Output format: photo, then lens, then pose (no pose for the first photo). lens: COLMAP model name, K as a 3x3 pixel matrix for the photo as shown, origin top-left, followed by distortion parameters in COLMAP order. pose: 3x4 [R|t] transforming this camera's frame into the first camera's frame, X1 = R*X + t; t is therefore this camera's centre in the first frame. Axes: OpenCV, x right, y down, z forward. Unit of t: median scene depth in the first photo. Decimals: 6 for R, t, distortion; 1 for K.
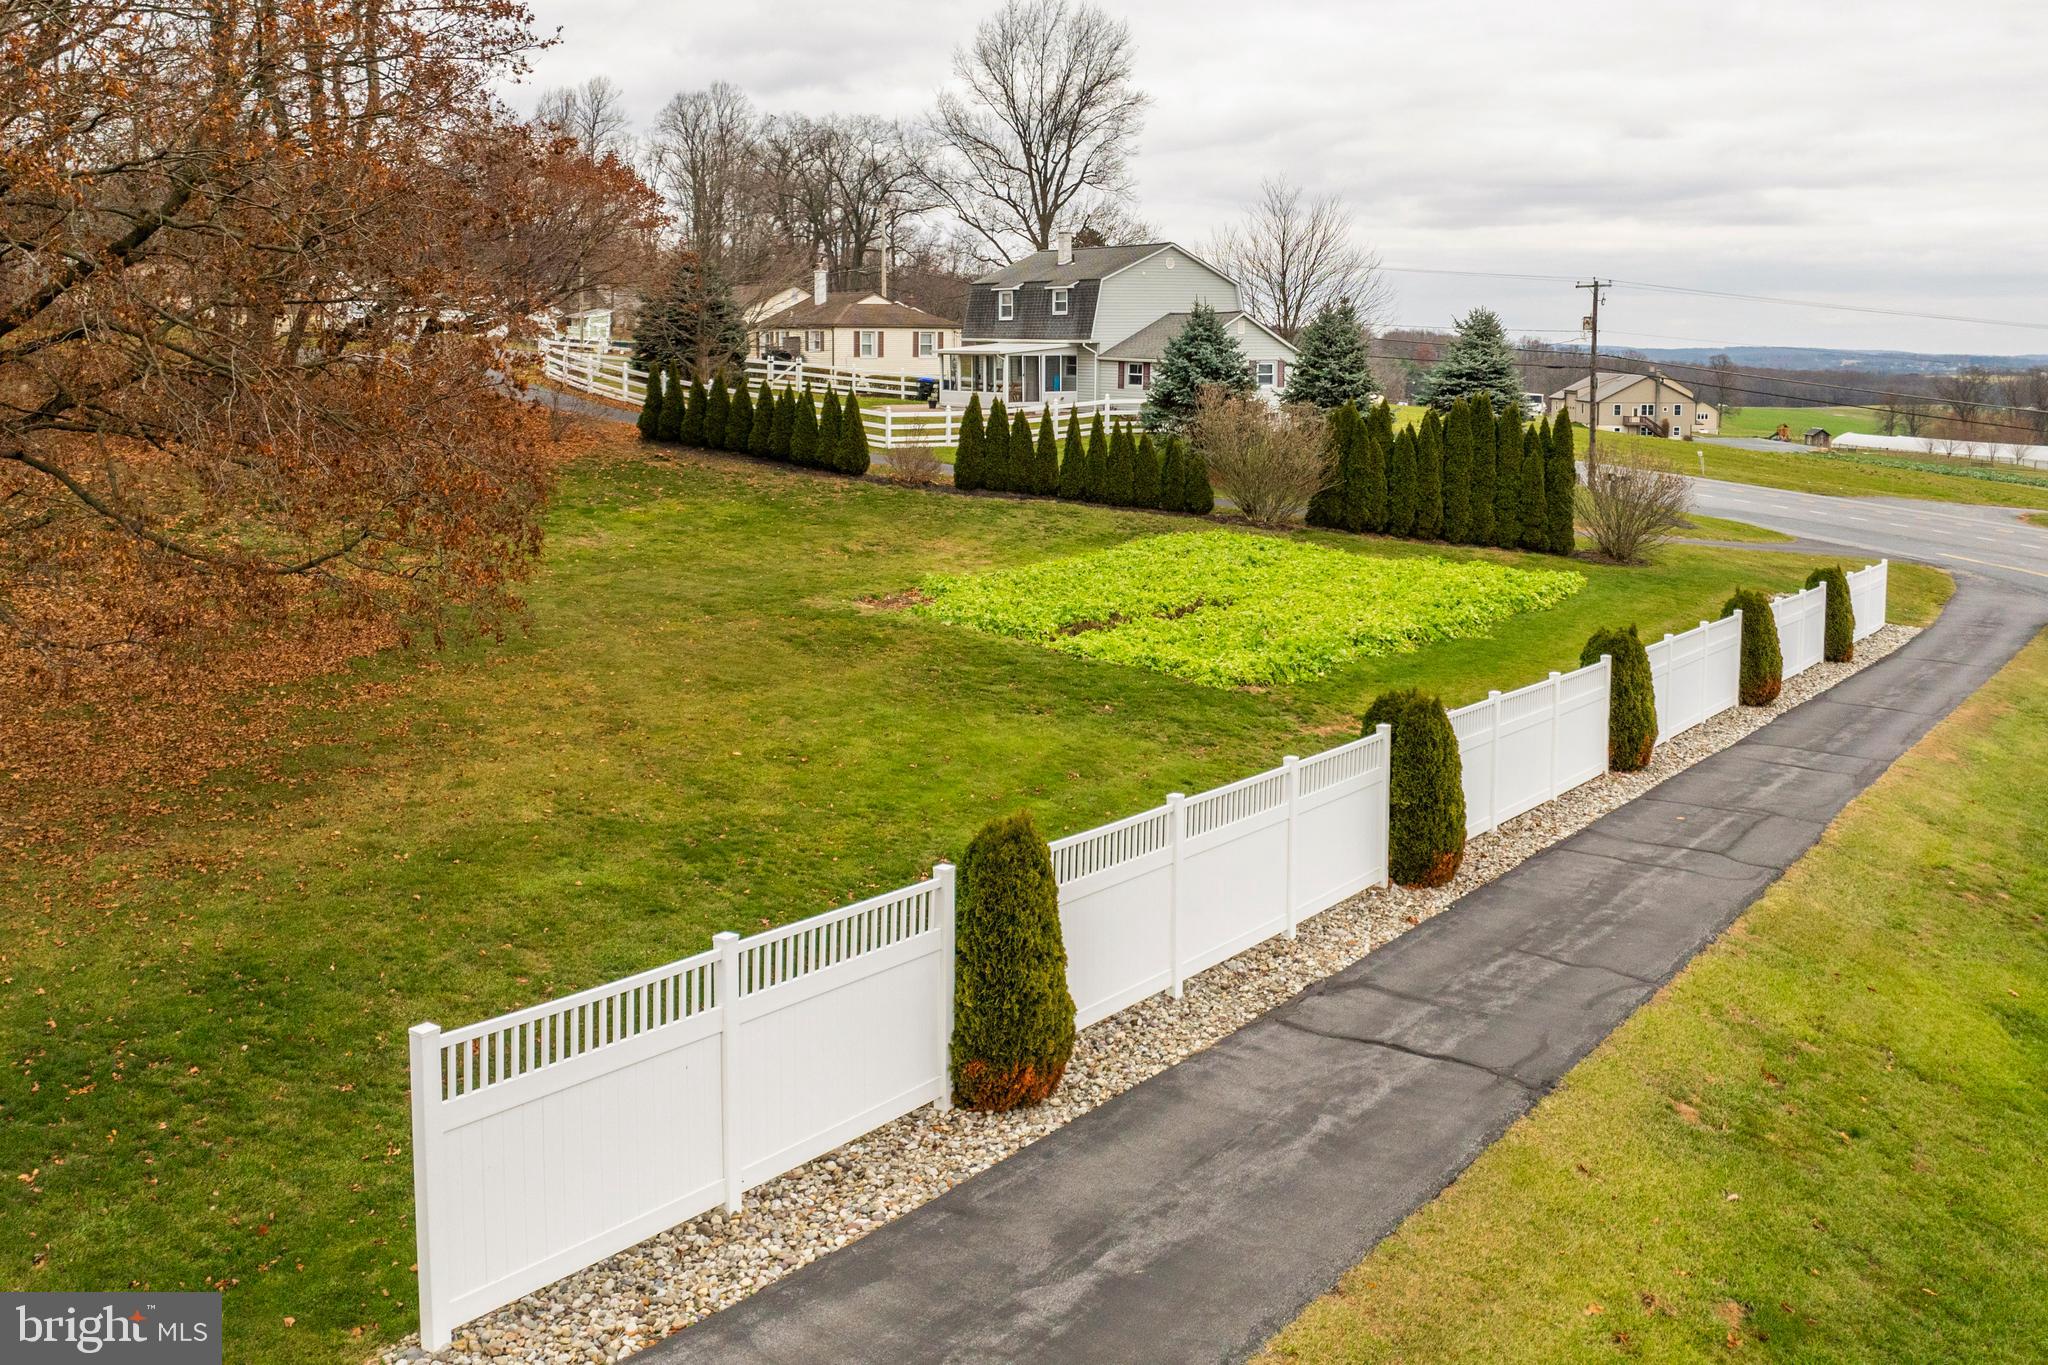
lens RADIAL K [[1839.8, 0, 1024.9], [0, 1839.8, 650.9], [0, 0, 1]] dist [-0.050243, 0.001147]
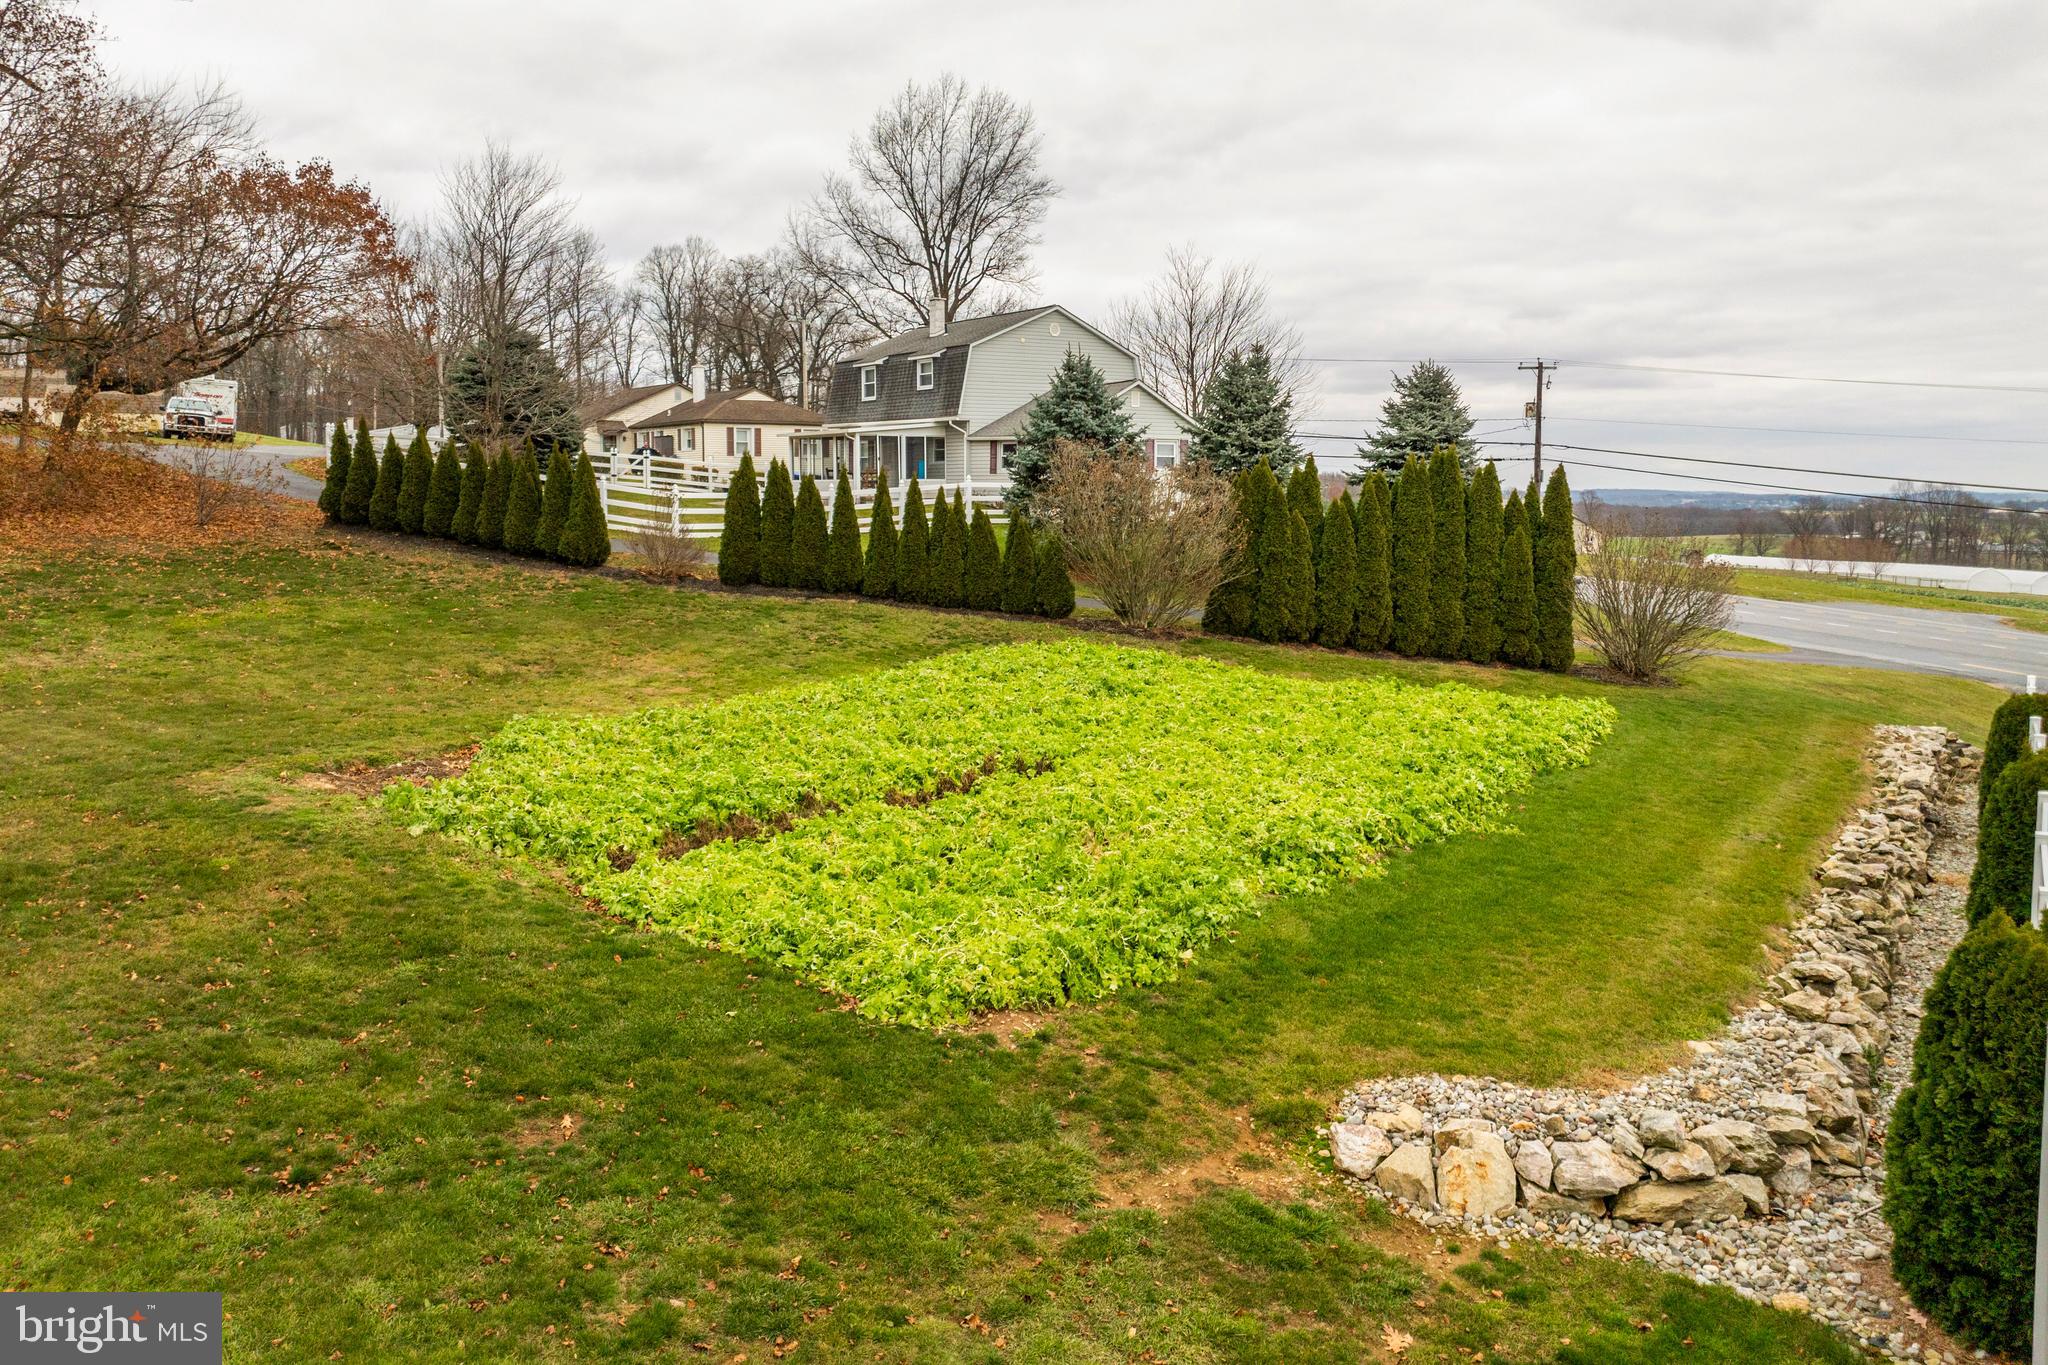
lens RADIAL K [[1478.3, 0, 1013.4], [0, 1478.3, 740.6], [0, 0, 1]] dist [-0.033516, 0.003004]
pose [[0.999989, -0.004463, 0.001256, 0.075691], [0.004464, 0.999990, -0.000737, -0.025007], [-0.001252, 0.000743, 0.999999, 0.407653]]
